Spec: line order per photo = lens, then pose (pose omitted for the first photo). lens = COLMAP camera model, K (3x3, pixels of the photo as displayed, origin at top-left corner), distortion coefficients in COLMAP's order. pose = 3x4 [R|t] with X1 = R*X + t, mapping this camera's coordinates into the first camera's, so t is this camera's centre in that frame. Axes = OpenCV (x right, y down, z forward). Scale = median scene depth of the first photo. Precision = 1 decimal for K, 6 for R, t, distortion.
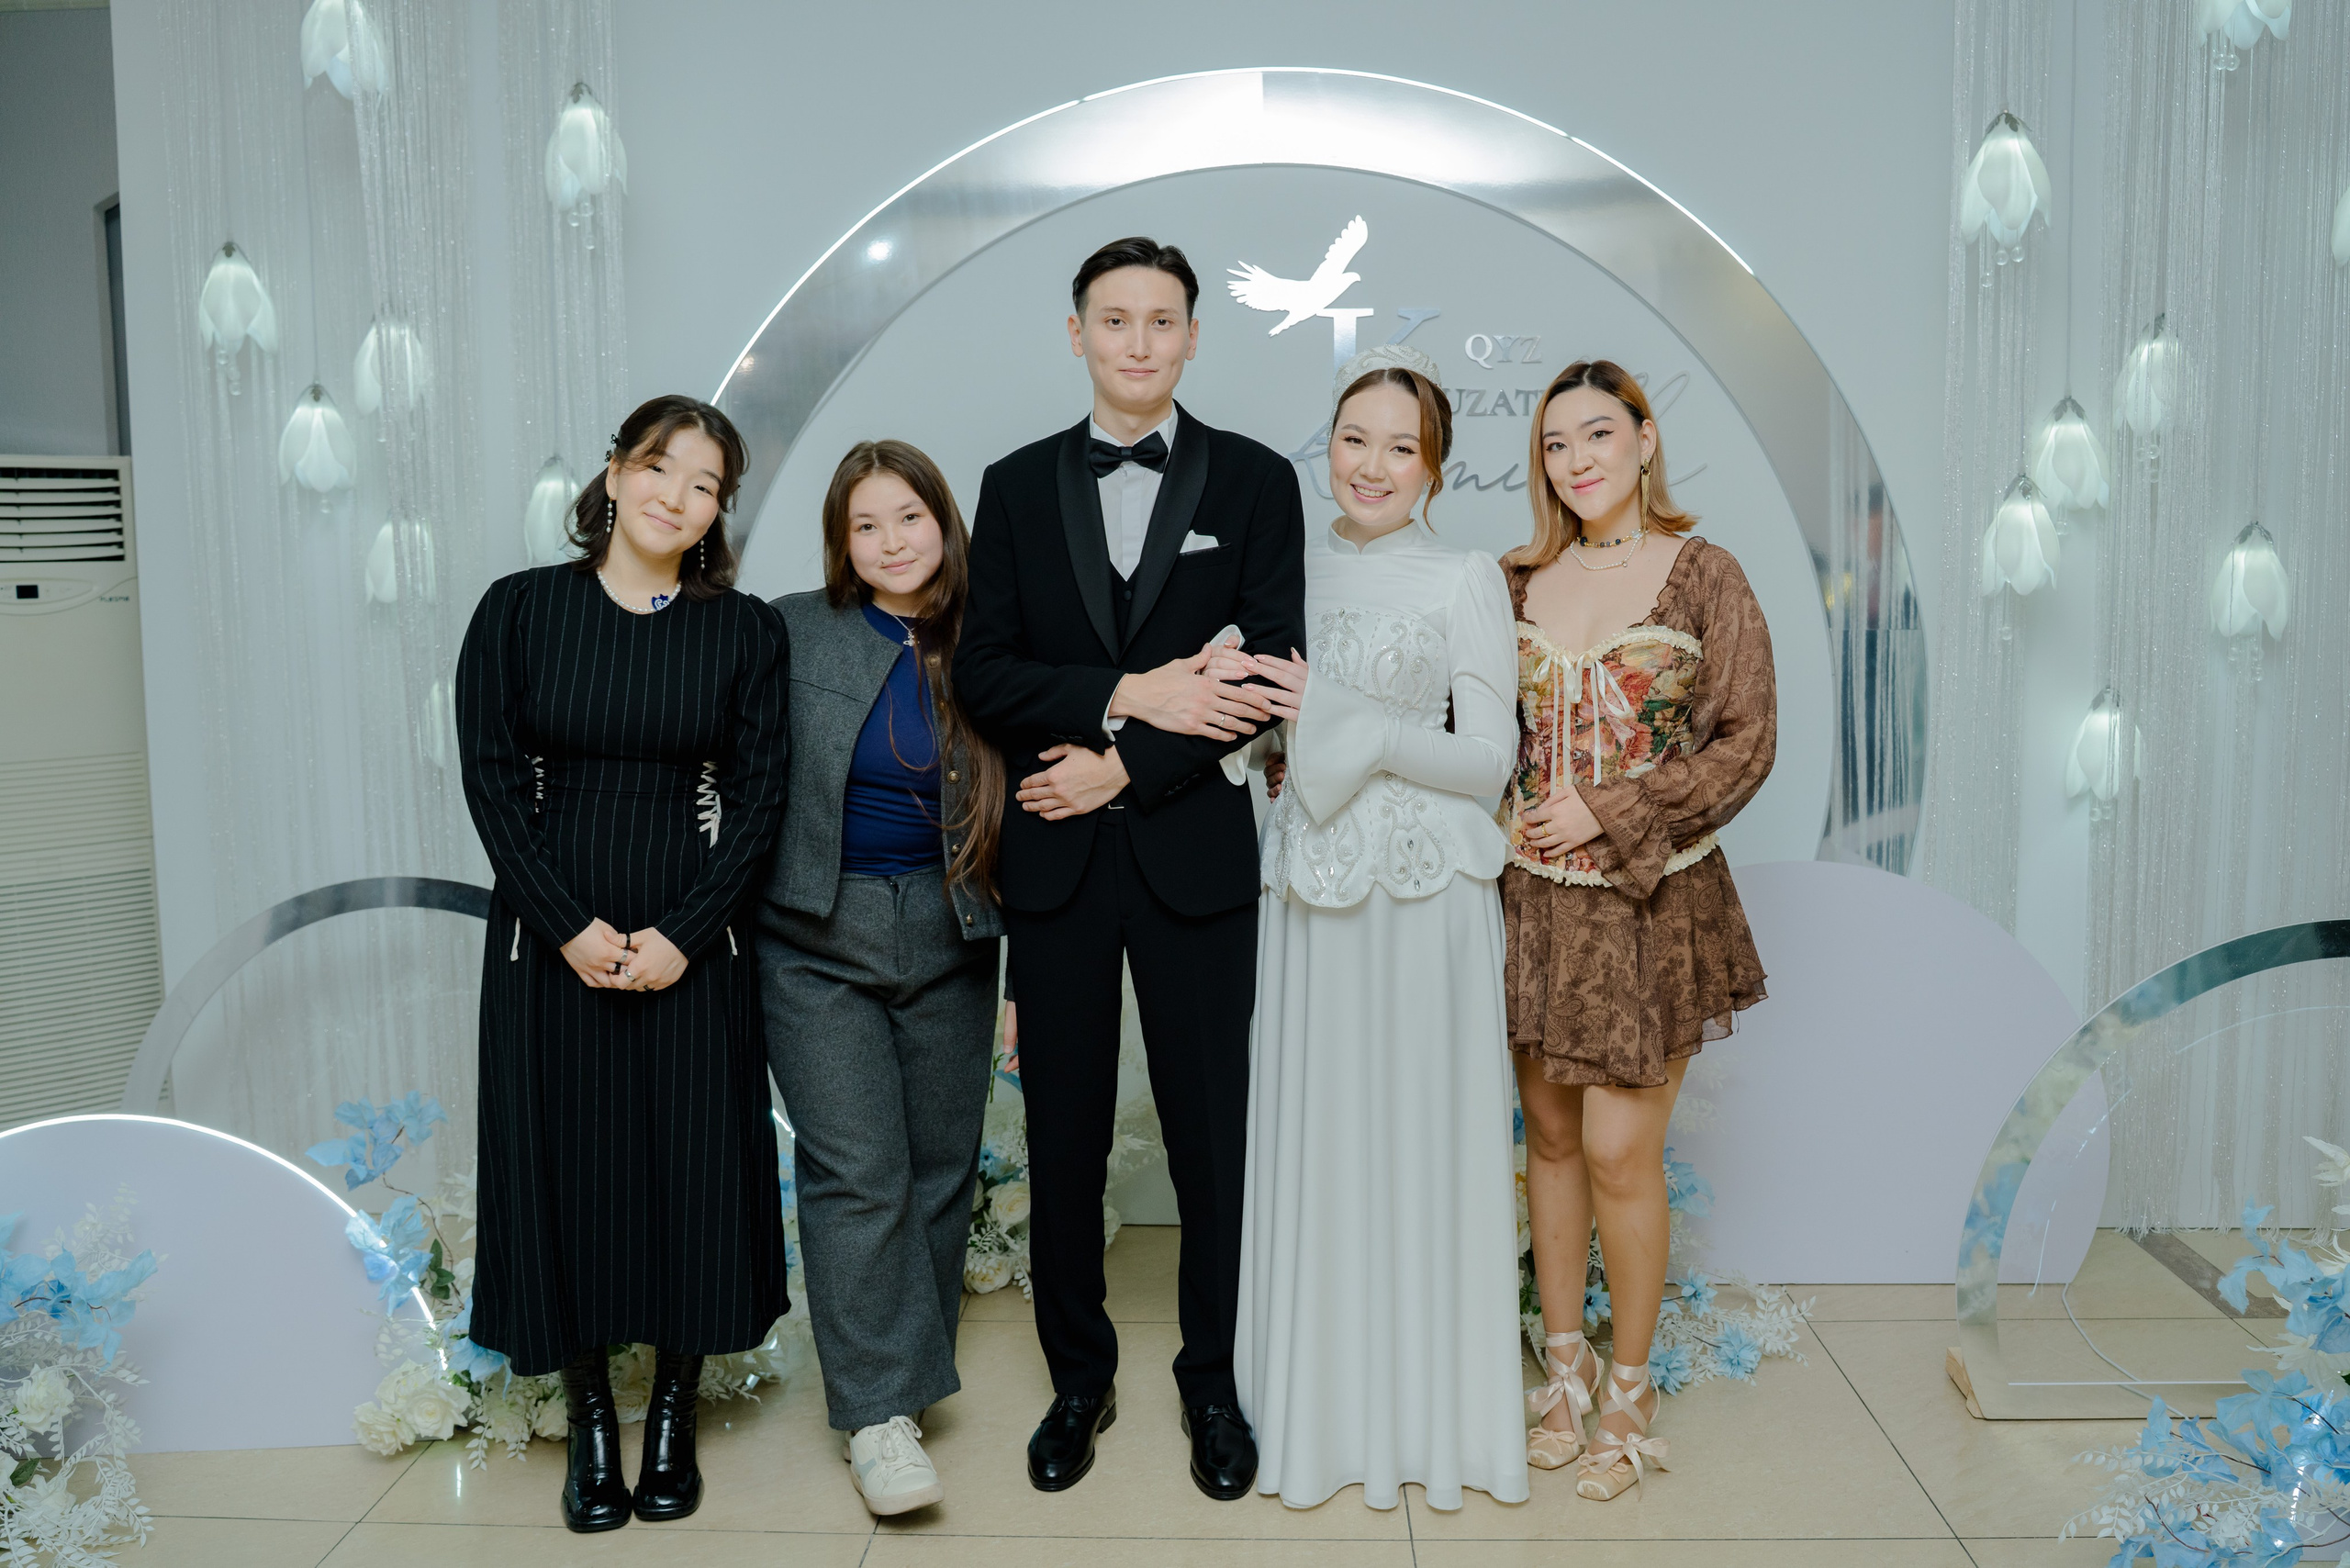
lens RADIAL K [[1882.6, 0, 1199.1], [0, 1882.6, 772.0], [0, 0, 1]] dist [0.053324, 0.023601]
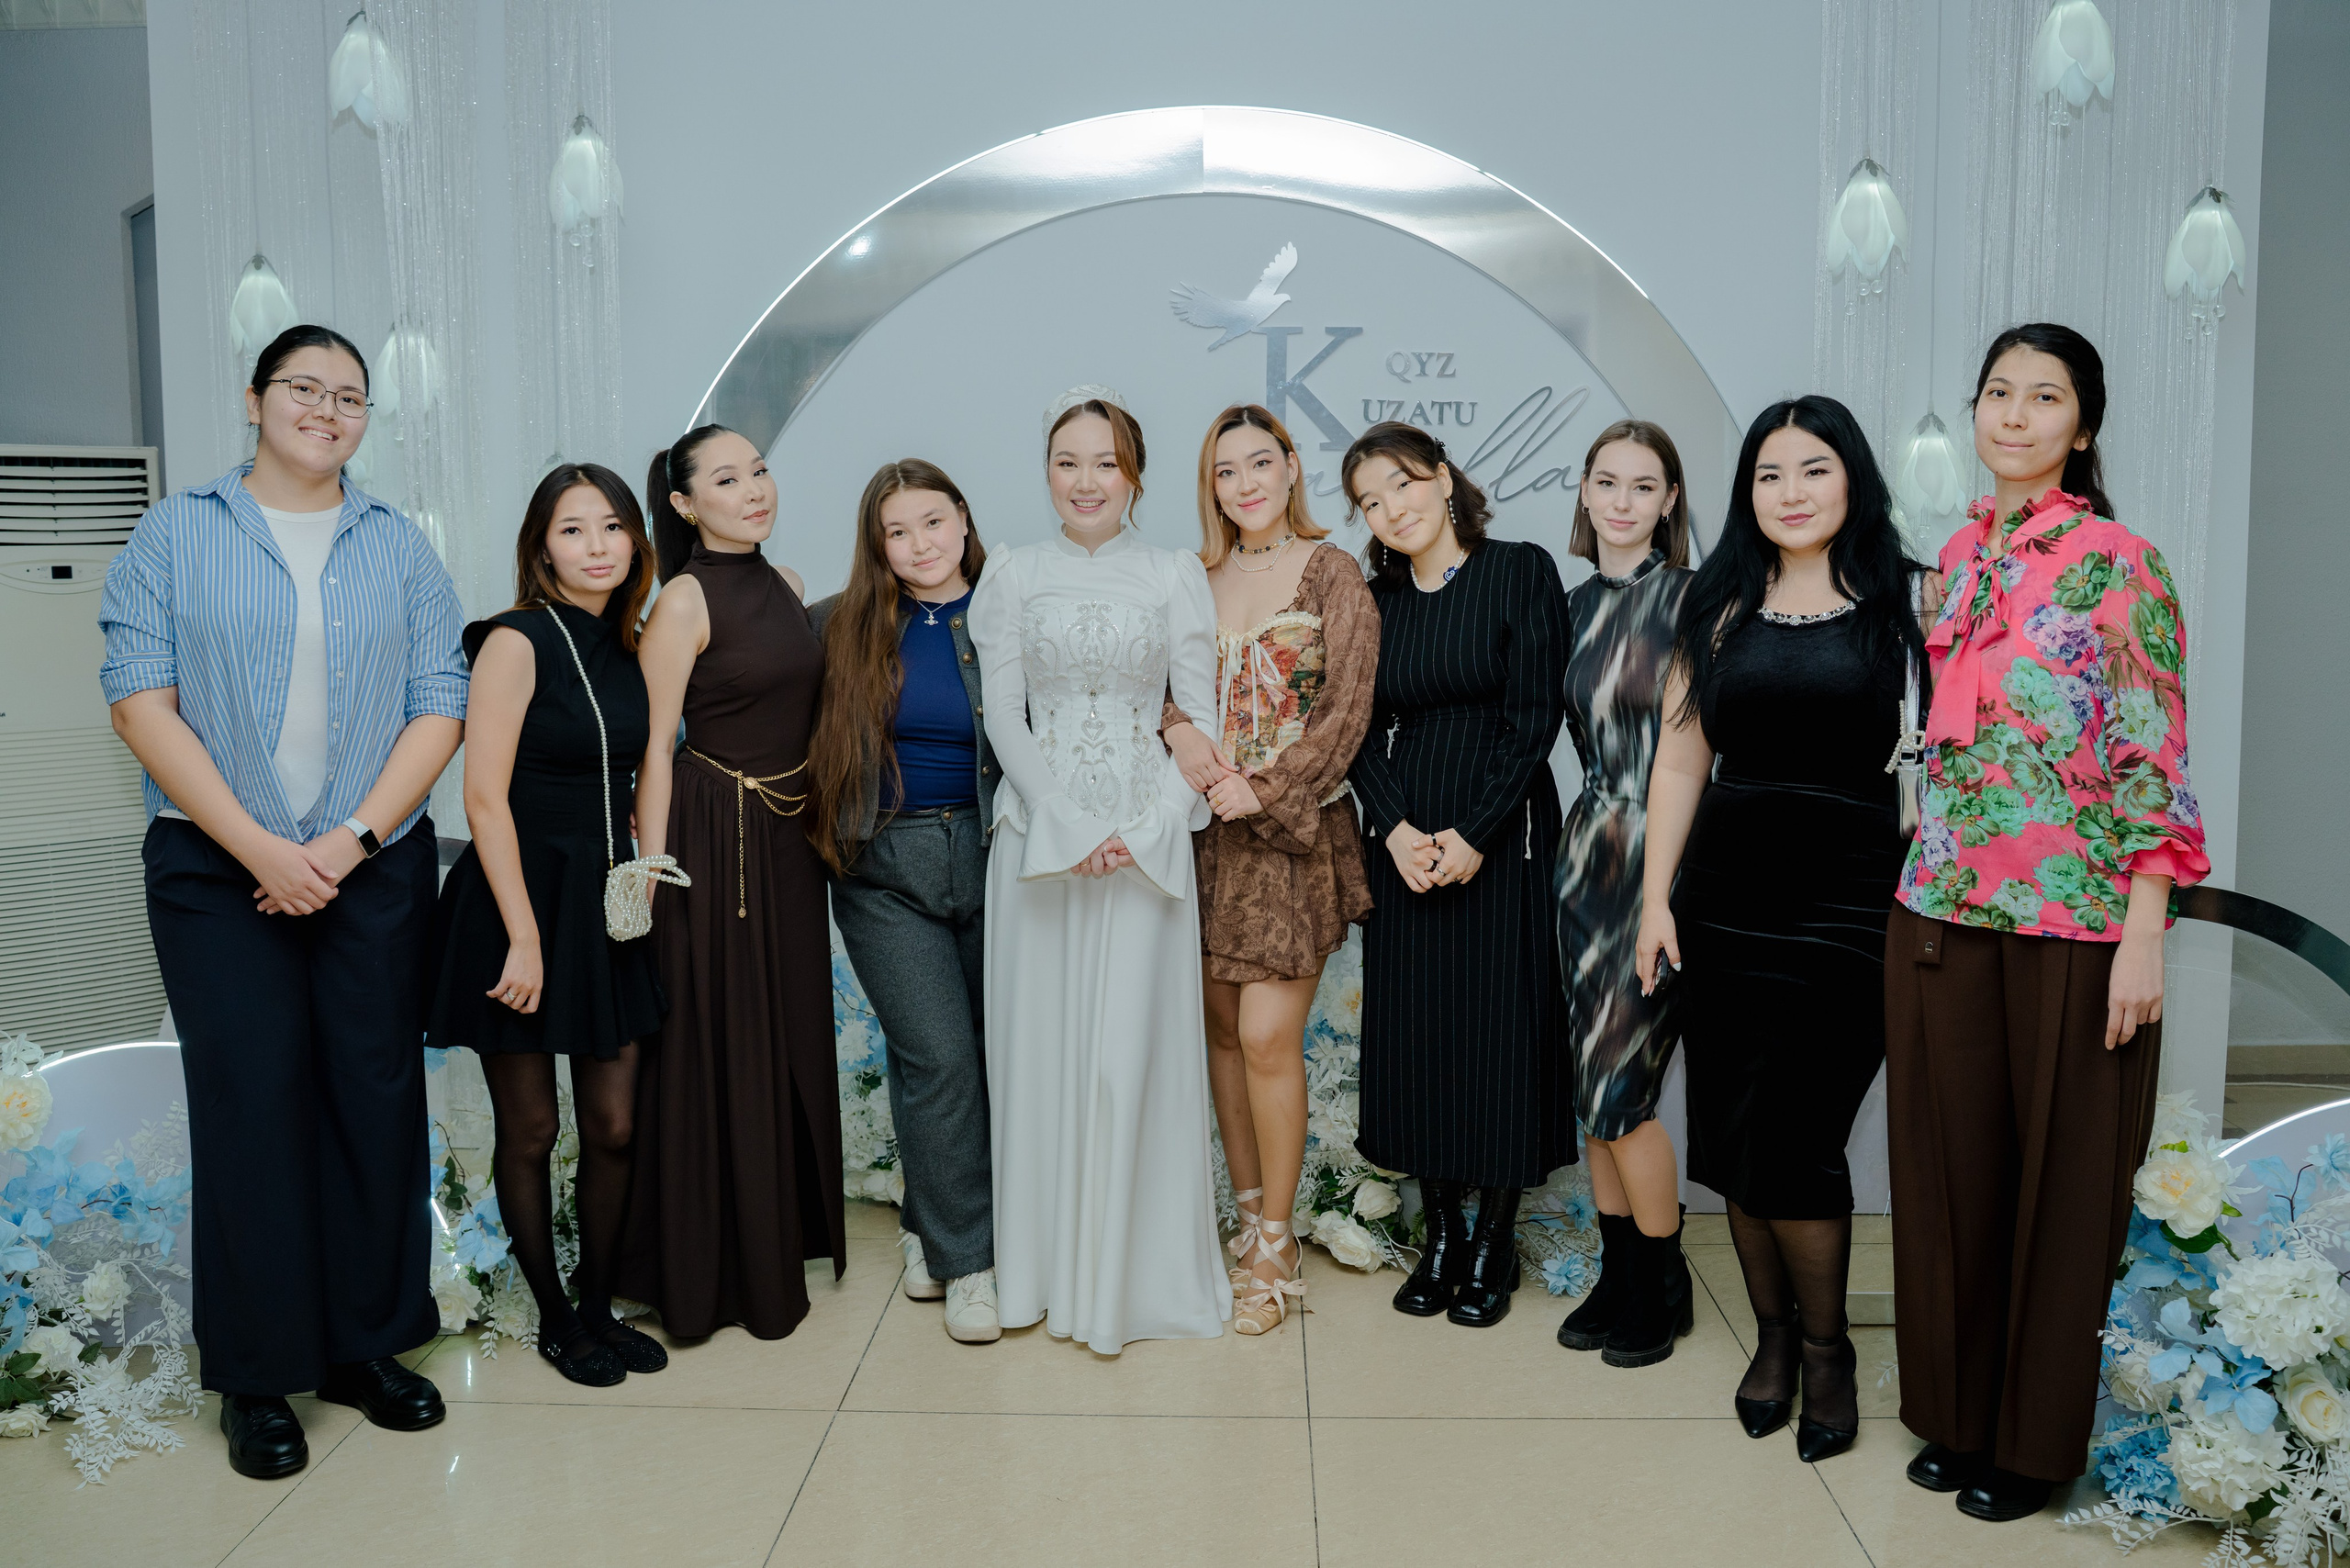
lens RADIAL K [[1882.6, 0, 1178.4], [0, 1882.6, 775.3], [0, 0, 1]] dist [0.053324, 0.023601]
pose [[0.999966, 0.008182, 0.001346, 0.024356], [-0.008193, 0.999929, 0.008627, 0.008014], [-0.001276, -0.008638, 0.999962, -0.117050]]
